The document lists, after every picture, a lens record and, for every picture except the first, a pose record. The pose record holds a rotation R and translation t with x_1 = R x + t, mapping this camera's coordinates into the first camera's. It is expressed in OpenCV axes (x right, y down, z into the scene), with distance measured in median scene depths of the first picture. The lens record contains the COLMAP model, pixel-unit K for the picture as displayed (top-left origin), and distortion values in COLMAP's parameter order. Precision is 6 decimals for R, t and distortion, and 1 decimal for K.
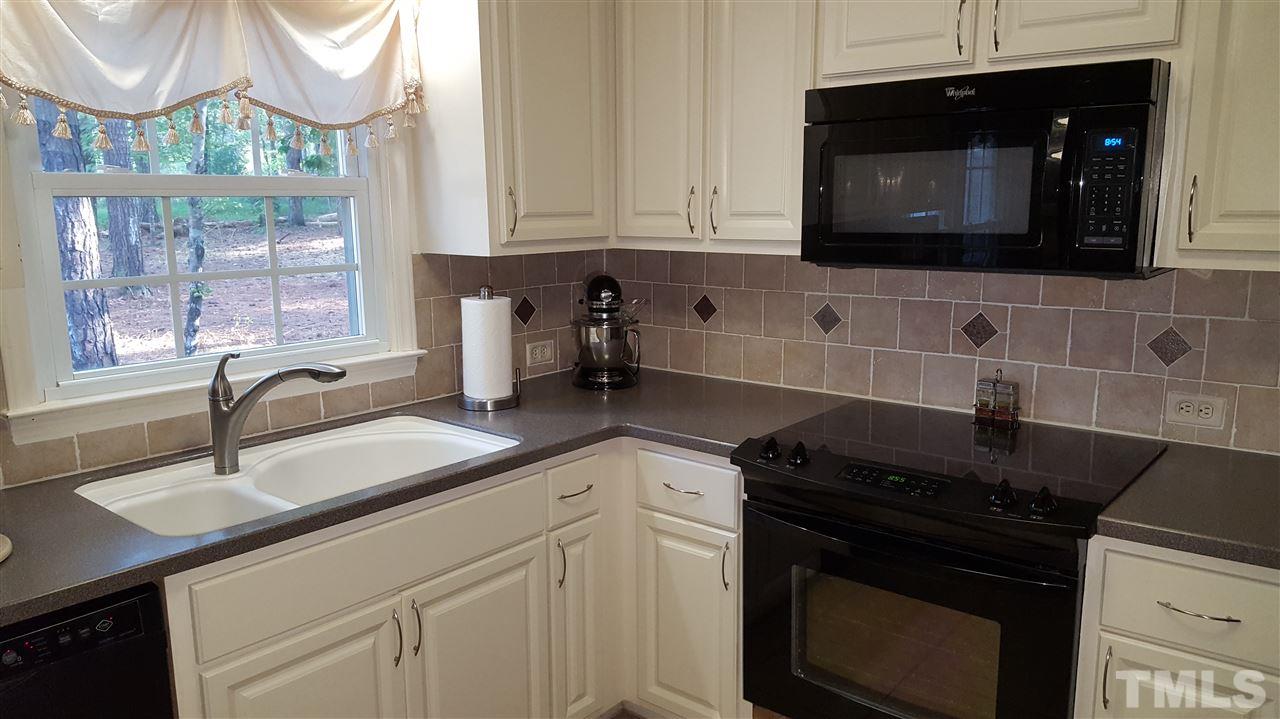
lens RADIAL K [[942.7, 0, 642.6], [0, 942.7, 369.5], [0, 0, 1]] dist [0.121535, -0.203567]
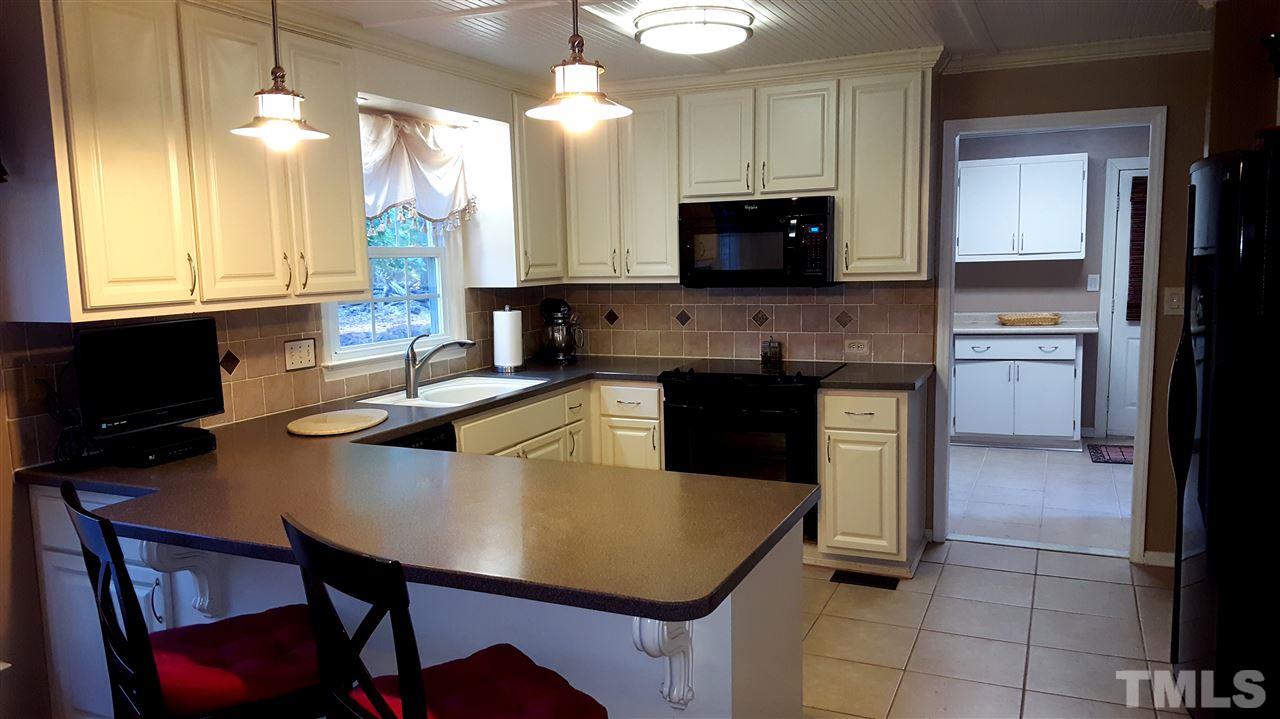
lens RADIAL K [[942.7, 0, 642.6], [0, 942.7, 369.5], [0, 0, 1]] dist [0.121535, -0.203567]
pose [[0.961360, -0.047188, 0.271219, -0.441992], [0.062989, 0.996769, -0.049847, 0.153371], [-0.267991, 0.065005, 0.961226, -0.865056]]
